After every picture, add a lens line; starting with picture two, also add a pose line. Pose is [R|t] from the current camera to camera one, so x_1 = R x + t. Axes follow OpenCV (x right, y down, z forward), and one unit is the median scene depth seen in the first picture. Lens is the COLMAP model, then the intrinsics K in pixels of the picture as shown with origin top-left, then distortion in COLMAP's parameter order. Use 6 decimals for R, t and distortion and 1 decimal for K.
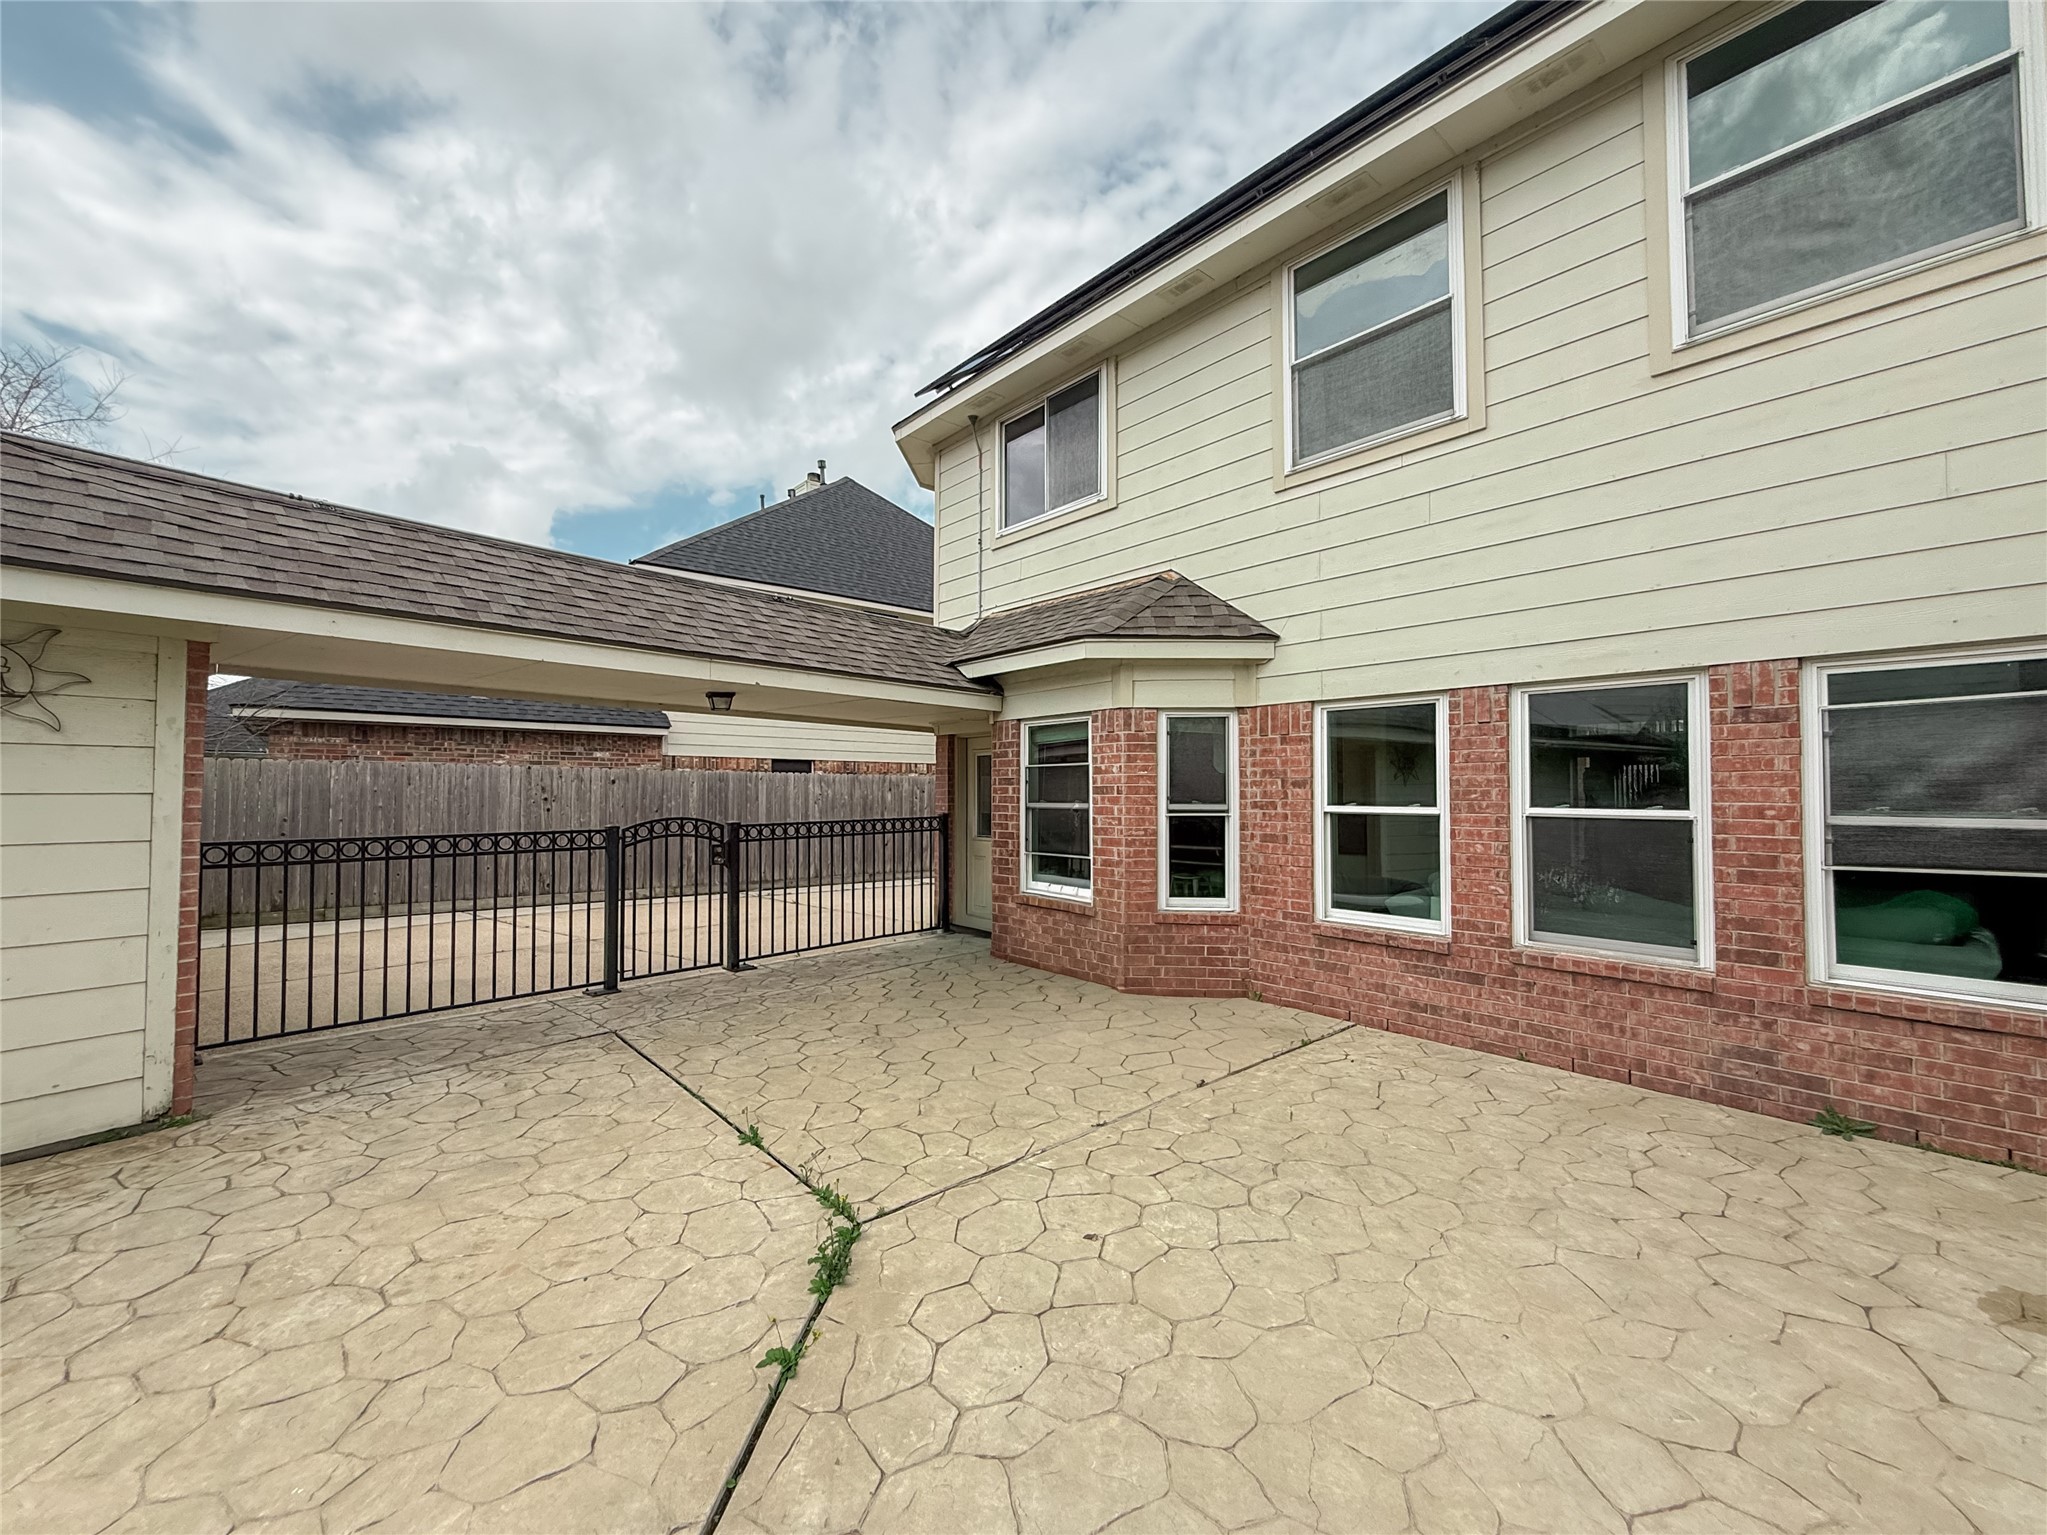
lens RADIAL K [[836.4, 0, 1023.5], [0, 836.4, 767.5], [0, 0, 1]] dist [-0.000319, 0.000301]
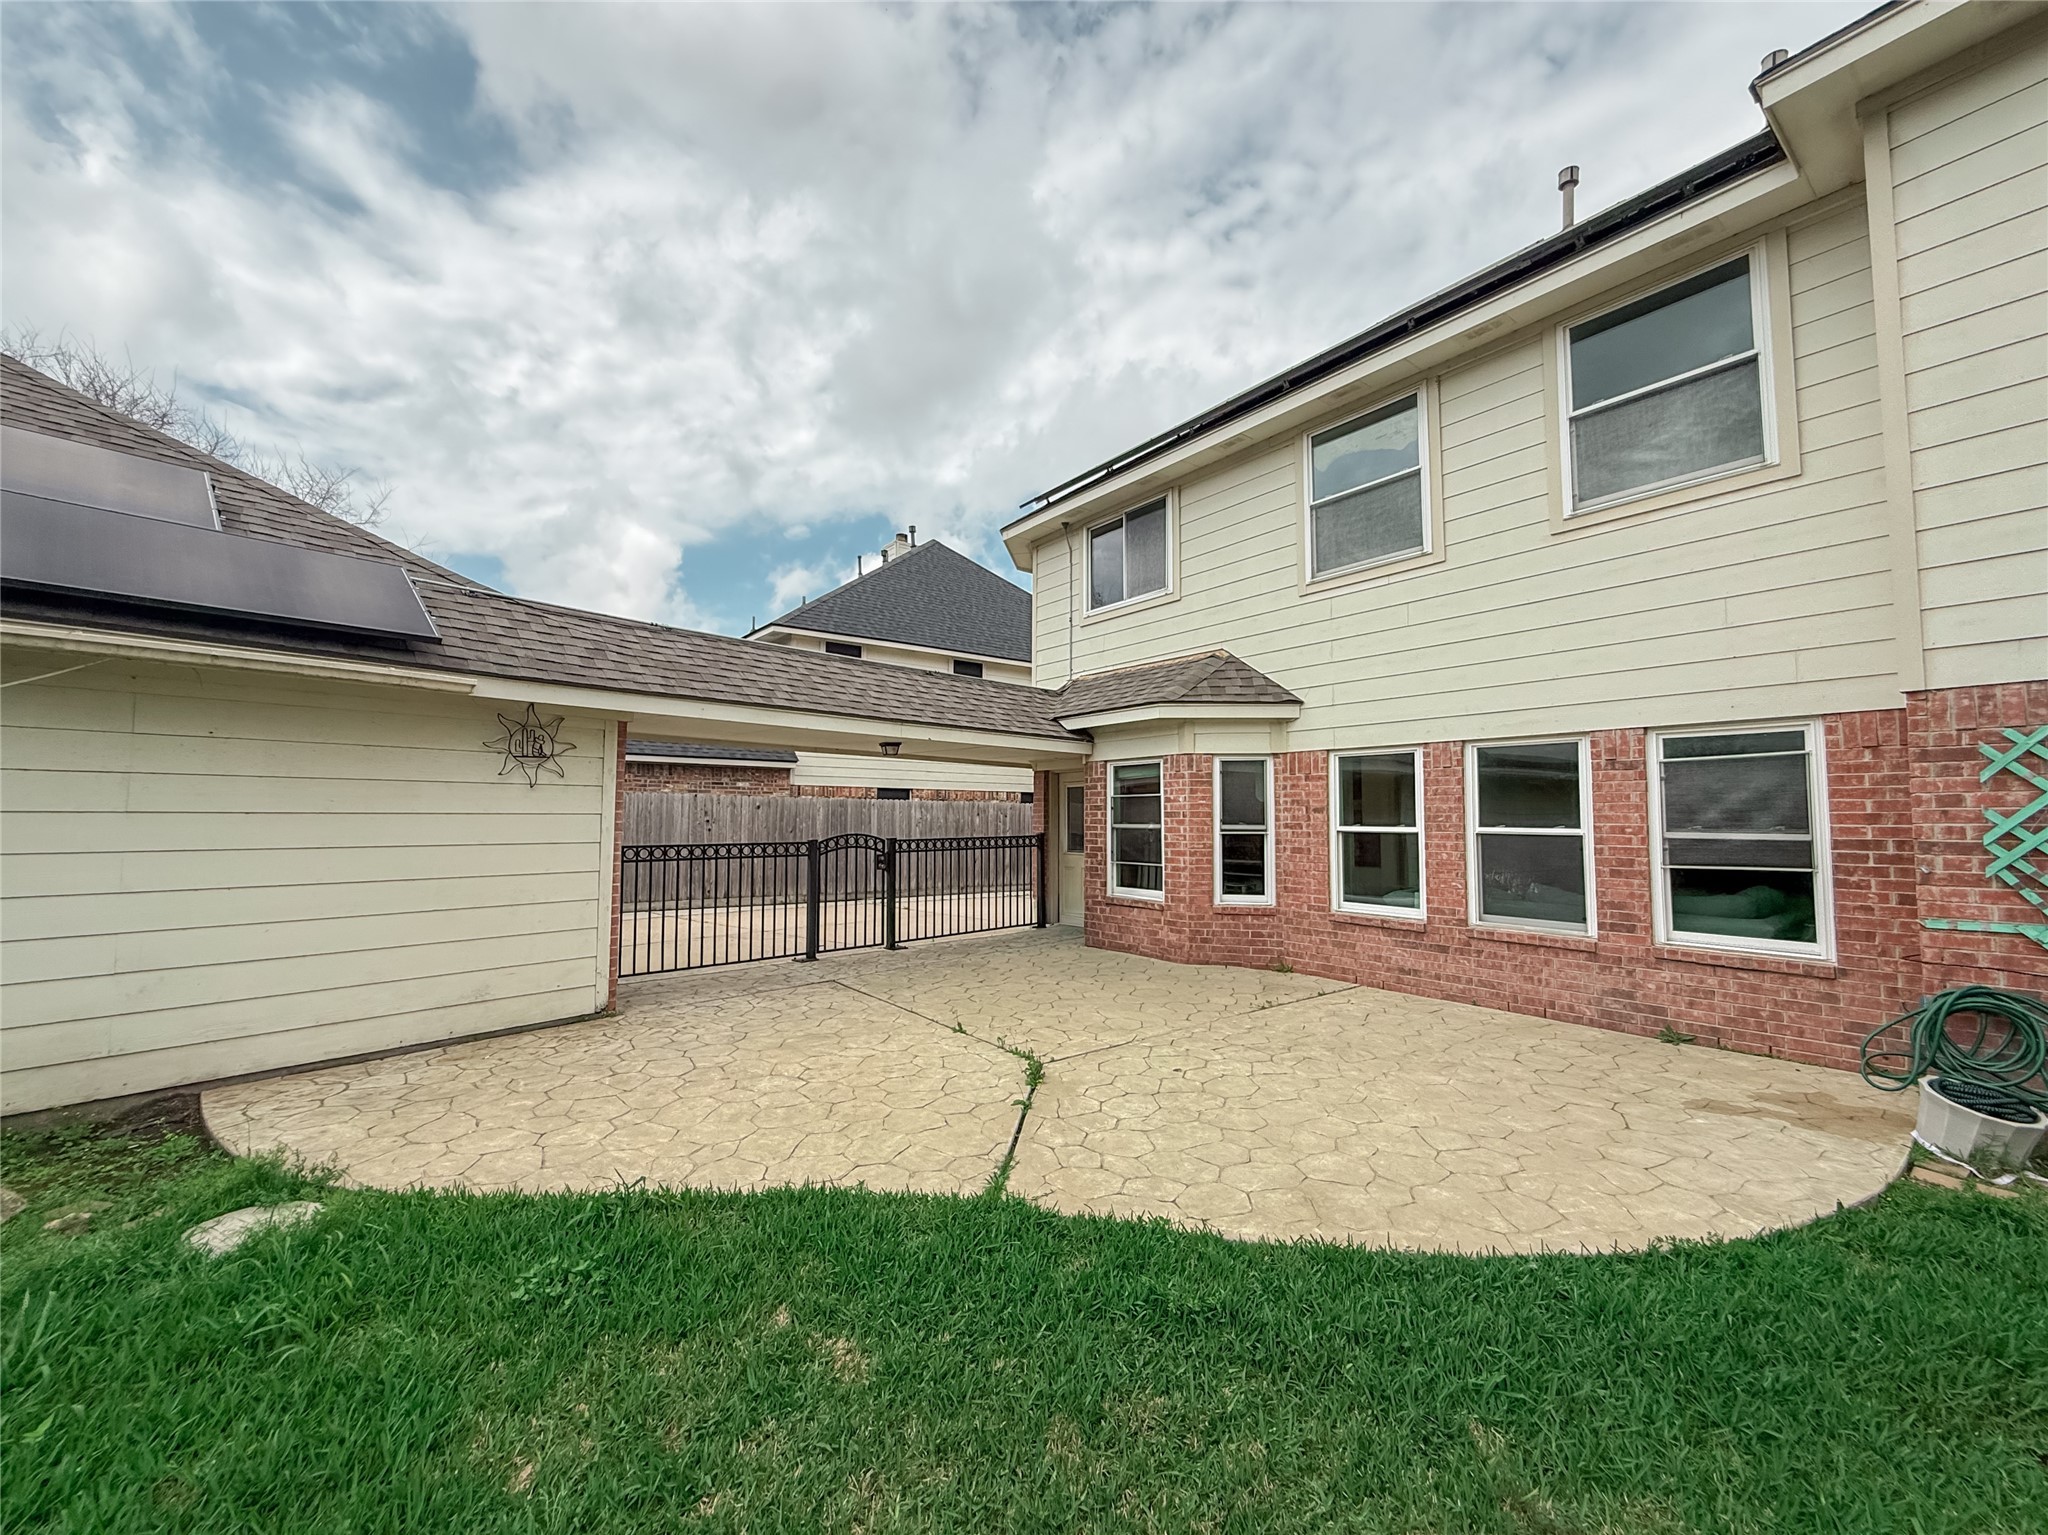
lens RADIAL K [[823.5, 0, 1024.0], [0, 823.5, 767.5], [0, 0, 1]] dist [0.000795, 0.000380]
pose [[0.997972, -0.000437, -0.063648, -0.071544], [-0.001586, 0.999495, -0.031731, -0.007348], [0.063630, 0.031768, 0.997468, -0.416005]]
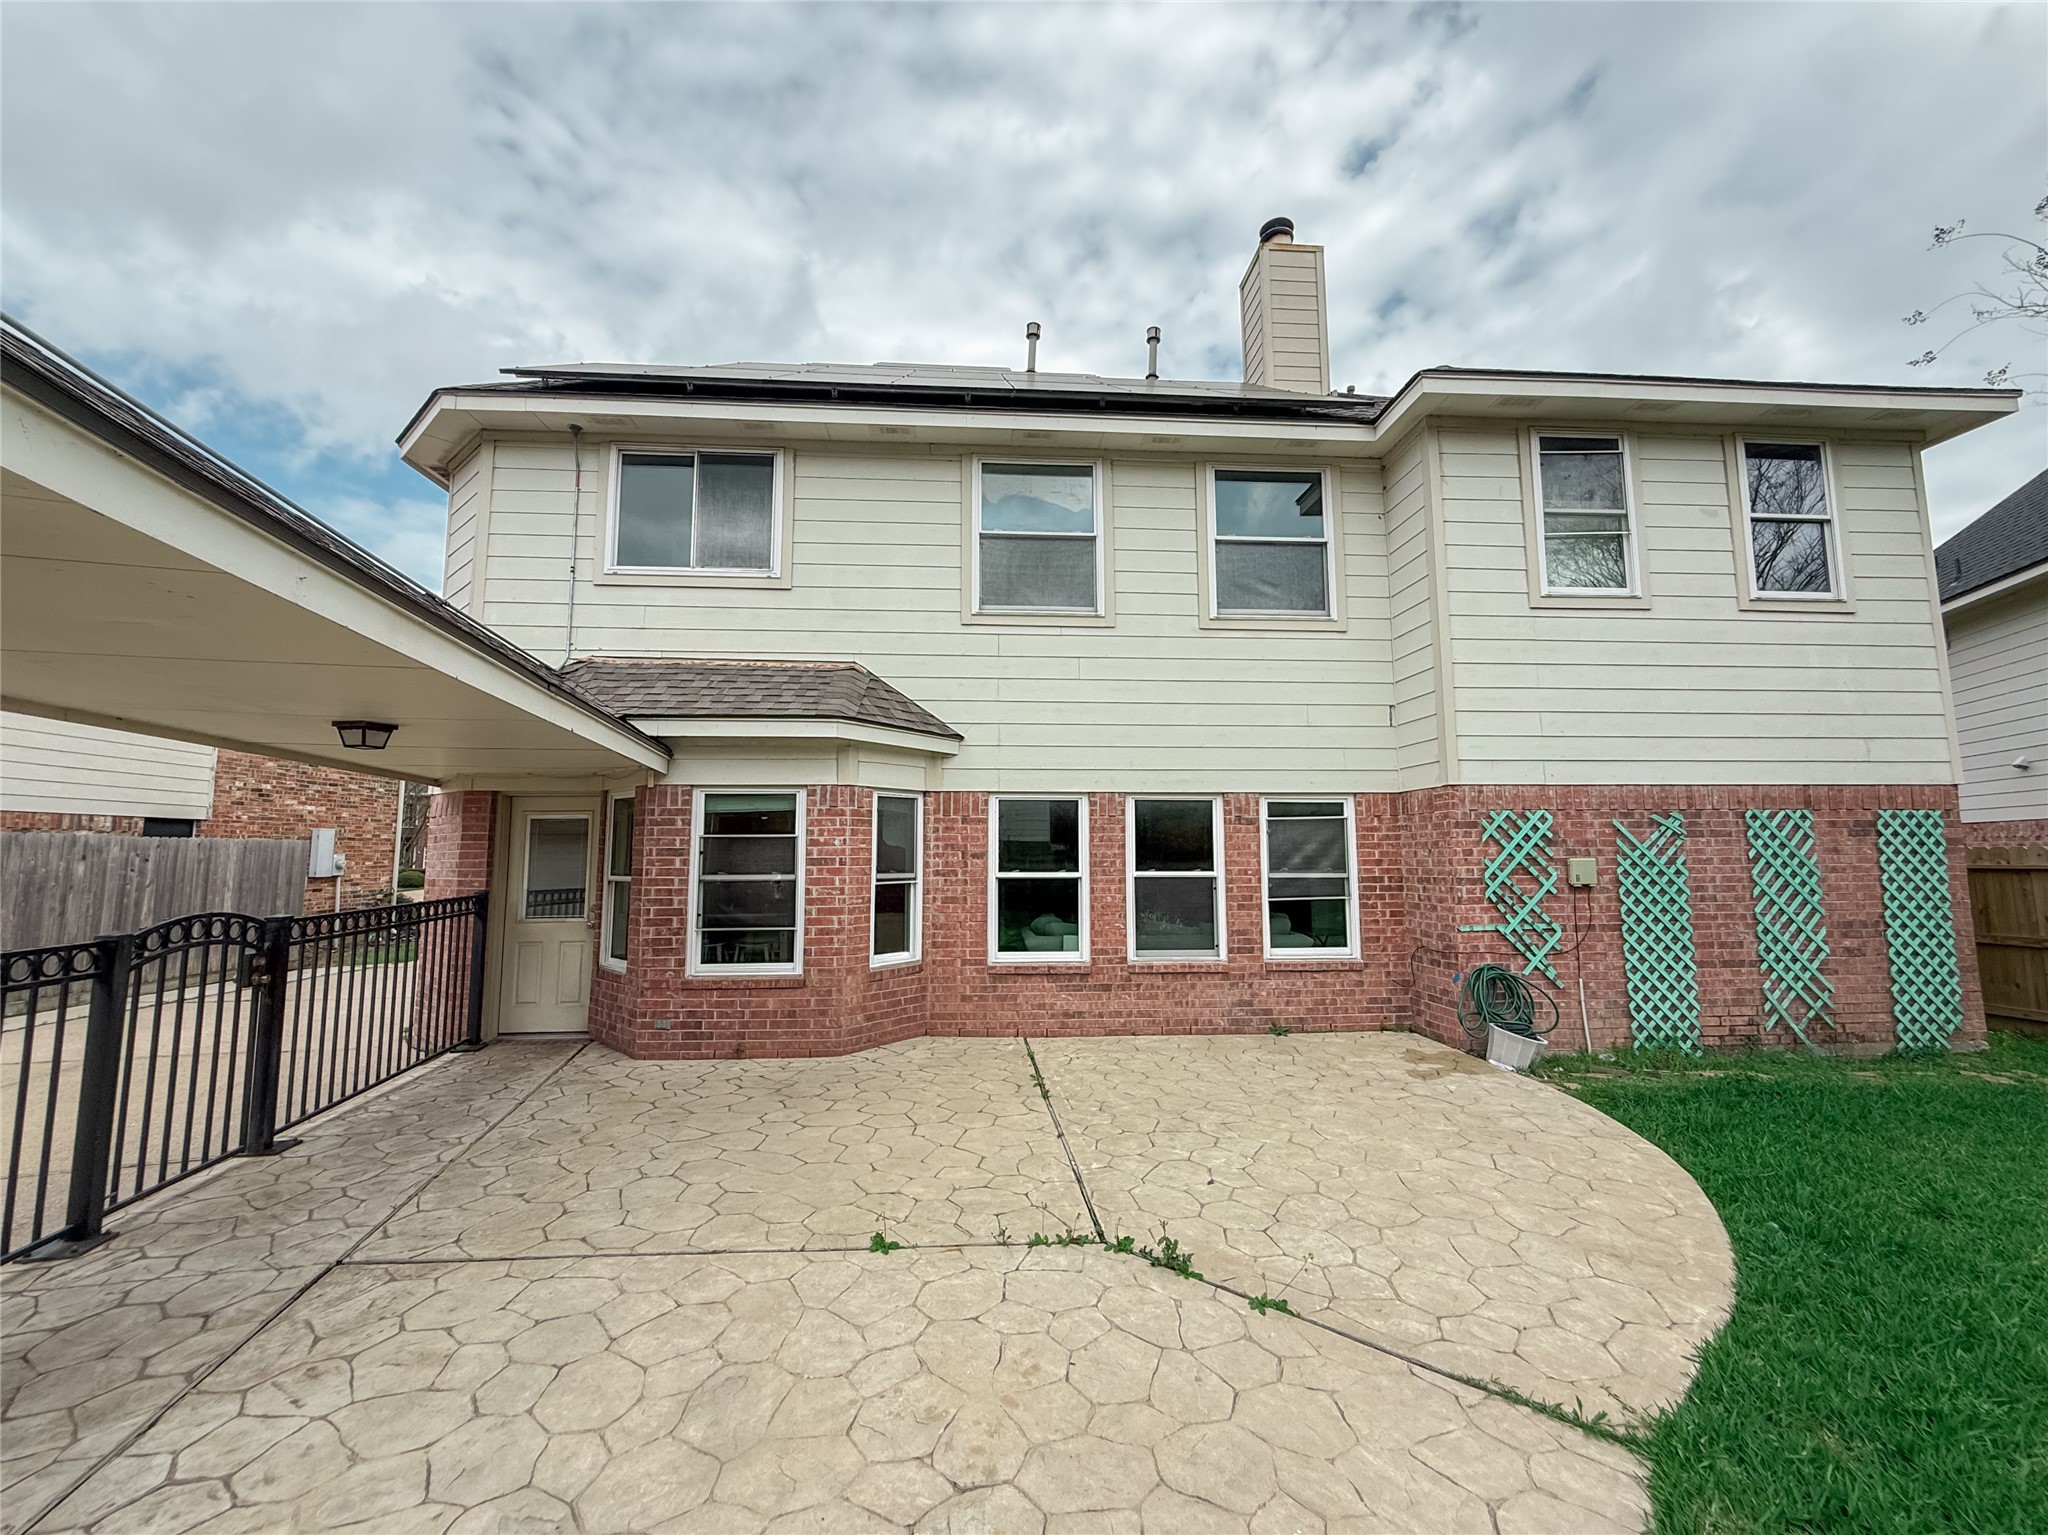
lens RADIAL K [[823.5, 0, 1024.0], [0, 823.5, 767.5], [0, 0, 1]] dist [0.000795, 0.000380]
pose [[0.596639, 0.080974, 0.798414, -0.716399], [-0.021814, 0.996165, -0.084728, -0.010420], [-0.802213, 0.033136, 0.596118, 0.217777]]
